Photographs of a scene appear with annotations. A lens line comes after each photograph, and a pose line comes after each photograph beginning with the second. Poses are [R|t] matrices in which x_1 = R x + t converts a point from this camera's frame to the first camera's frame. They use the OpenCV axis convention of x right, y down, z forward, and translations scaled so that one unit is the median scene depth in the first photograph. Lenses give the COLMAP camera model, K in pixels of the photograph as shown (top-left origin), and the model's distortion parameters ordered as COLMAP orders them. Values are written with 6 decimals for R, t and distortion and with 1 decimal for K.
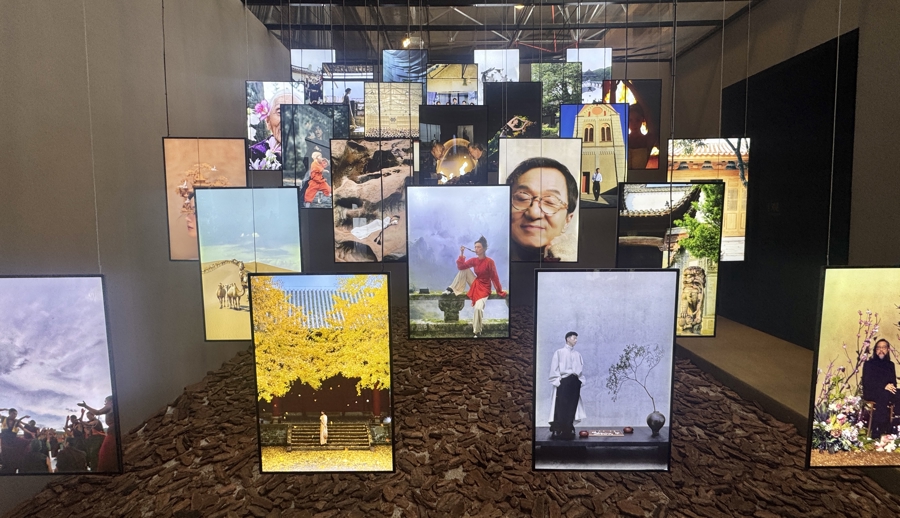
lens RADIAL K [[357.8, 0, 452.1], [0, 357.8, 235.2], [0, 0, 1]] dist [0.000185, -0.000029]
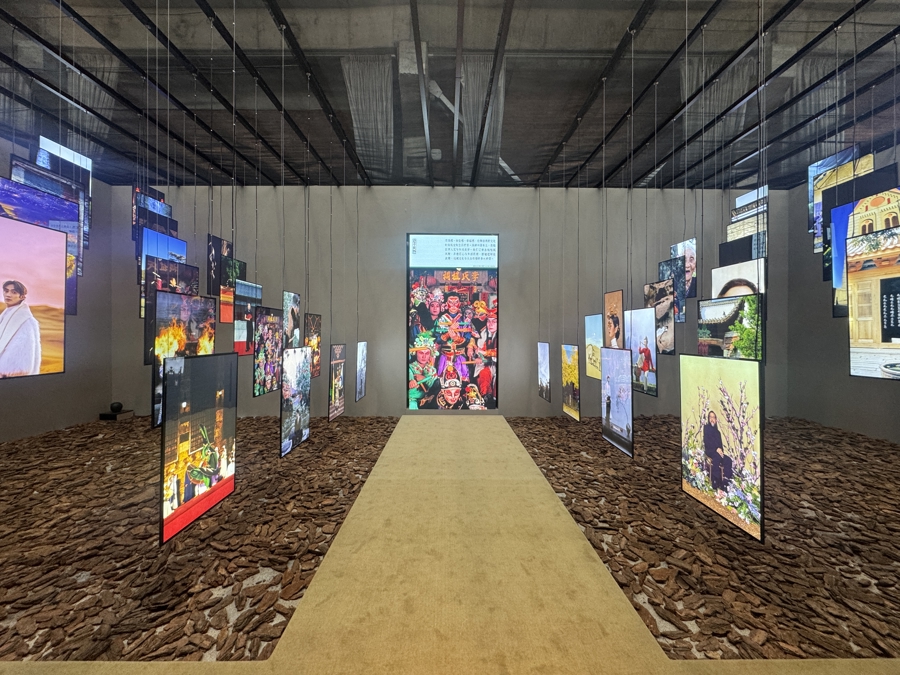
lens RADIAL K [[361.6, 0, 450.2], [0, 361.6, 332.0], [0, 0, 1]] dist [-0.000135, -0.000030]
pose [[0.011407, 0.004626, -0.999924, 1.916018], [-0.063712, 0.997961, 0.003890, 0.038494], [0.997903, 0.063663, 0.011679, -0.014199]]
